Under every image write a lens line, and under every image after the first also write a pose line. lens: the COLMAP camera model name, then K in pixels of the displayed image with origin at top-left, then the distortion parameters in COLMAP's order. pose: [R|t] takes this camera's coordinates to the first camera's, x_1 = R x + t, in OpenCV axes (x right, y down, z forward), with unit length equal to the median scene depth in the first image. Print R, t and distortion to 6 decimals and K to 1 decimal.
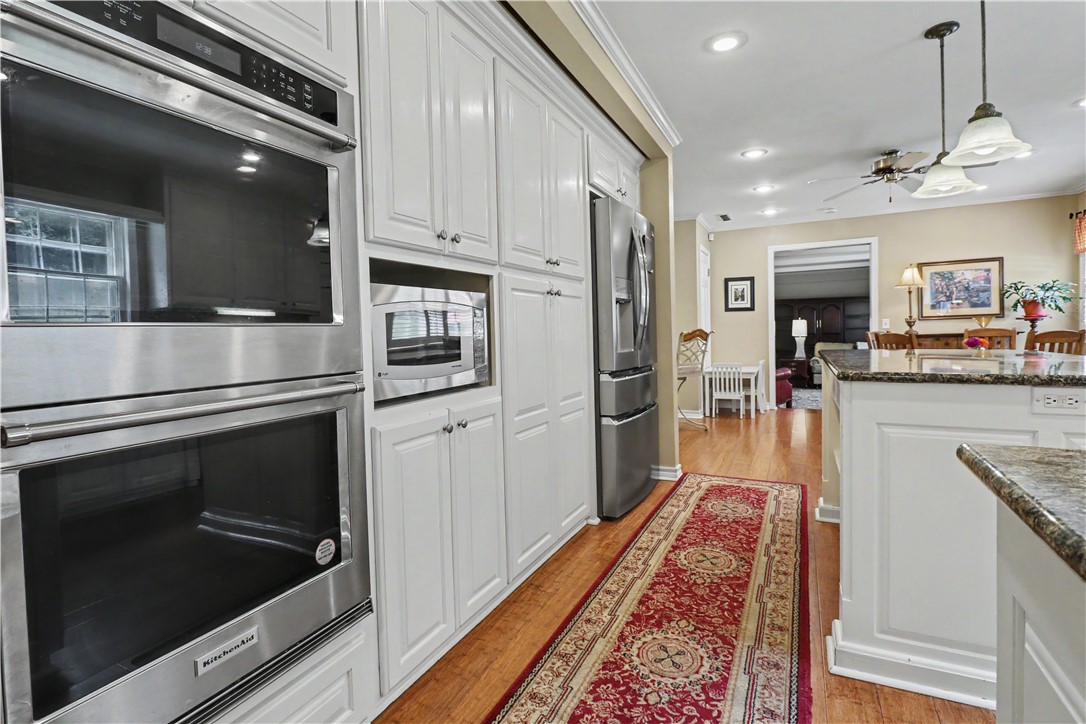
lens RADIAL K [[519.7, 0, 540.8], [0, 519.7, 347.2], [0, 0, 1]] dist [0.000483, -0.007442]
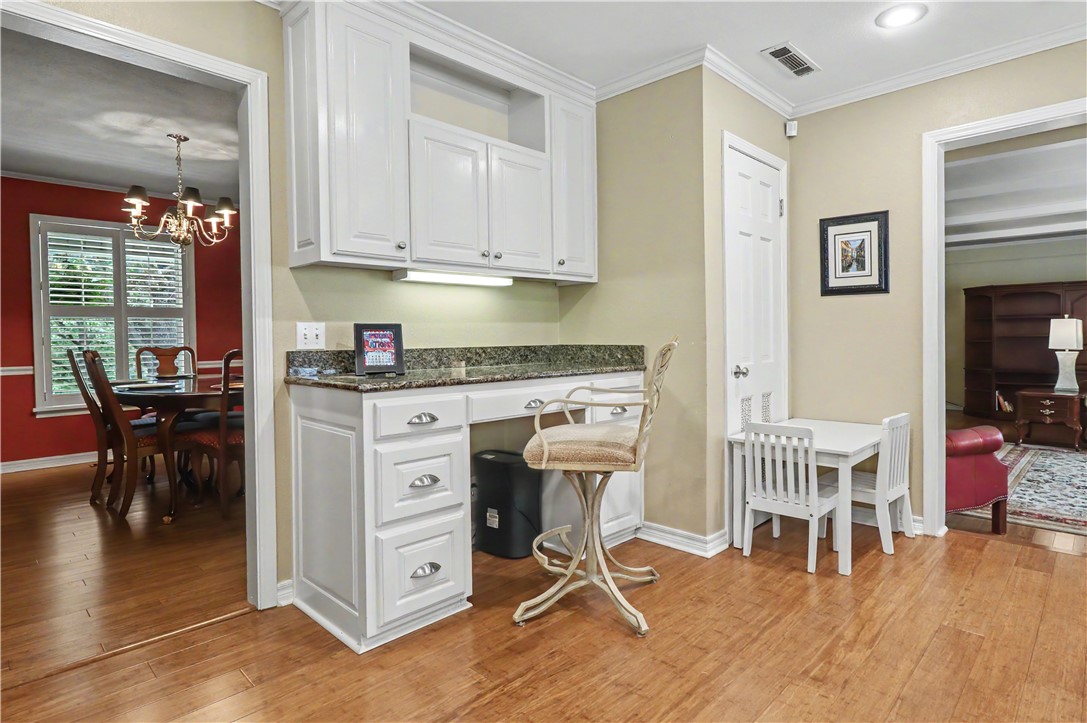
lens RADIAL K [[583.9, 0, 593.5], [0, 583.9, 345.4], [0, 0, 1]] dist [-0.005341, 0.000204]
pose [[0.964348, 0.018535, -0.263988, 0.724932], [-0.020123, 0.999792, -0.003313, -0.051249], [0.263872, 0.008507, 0.964520, 1.149897]]
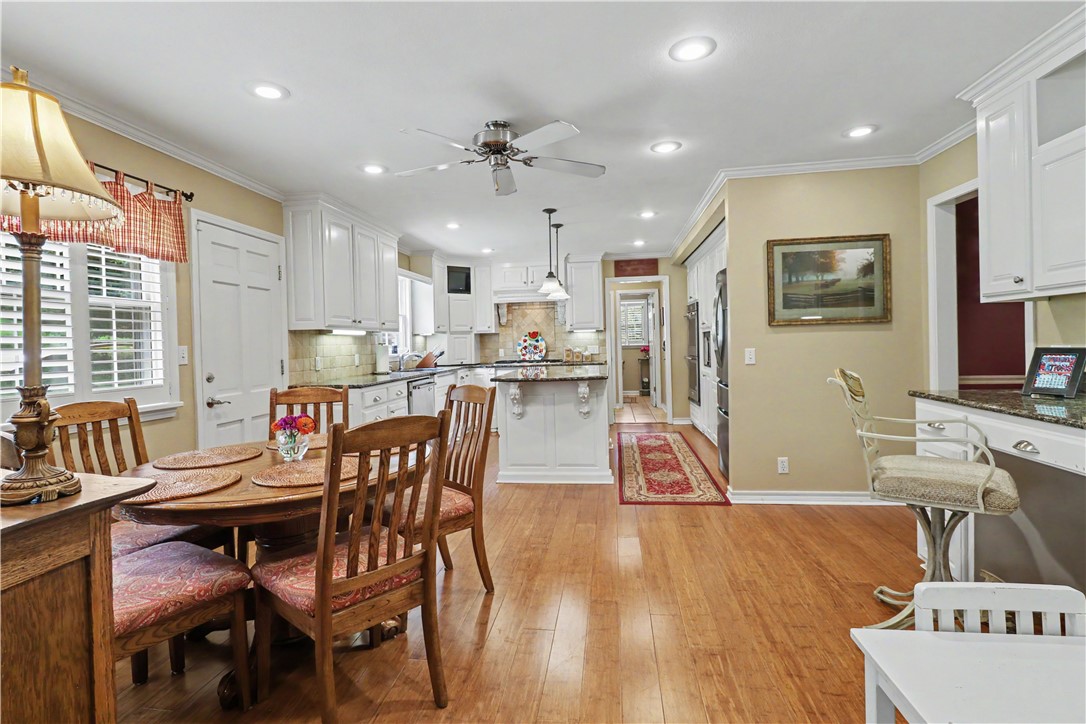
lens RADIAL K [[519.7, 0, 540.8], [0, 519.7, 347.2], [0, 0, 1]] dist [0.000483, -0.007442]
pose [[-0.946317, 0.050802, -0.319222, 1.214740], [0.038051, 0.998214, 0.046058, -0.148680], [0.320992, 0.031439, -0.946560, 2.392938]]
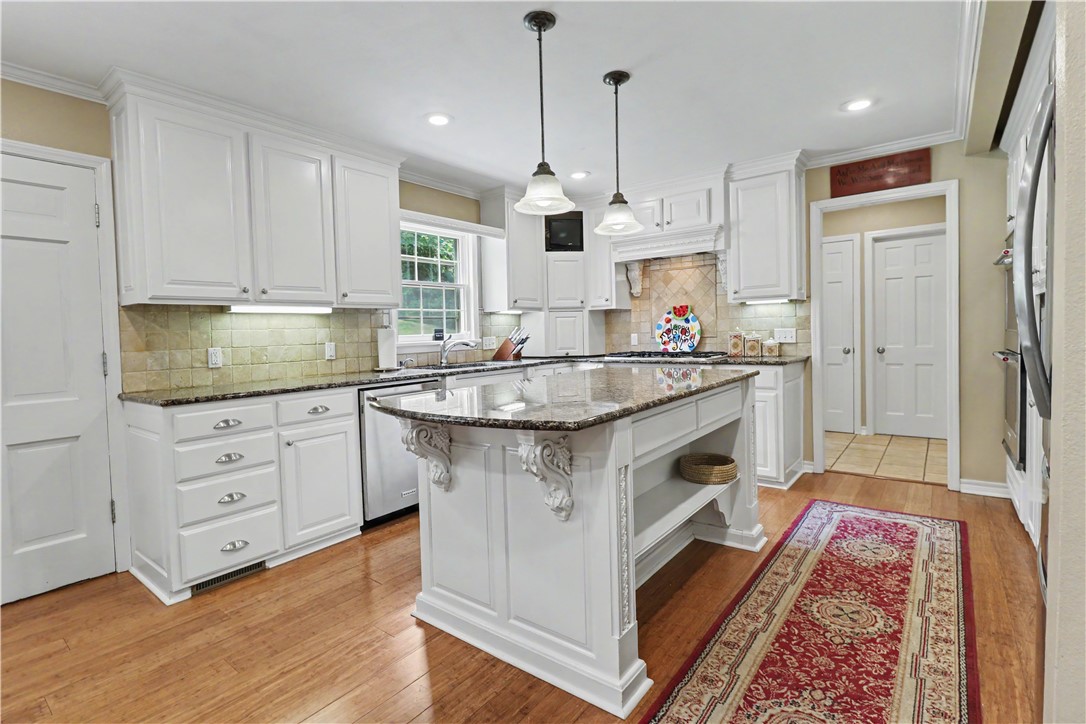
lens RADIAL K [[519.7, 0, 540.8], [0, 519.7, 347.2], [0, 0, 1]] dist [0.000483, -0.007442]
pose [[-0.978735, 0.044666, 0.200207, 0.510943], [0.057012, 0.996783, 0.056326, -0.093893], [-0.197047, 0.066542, -0.978133, 1.559997]]
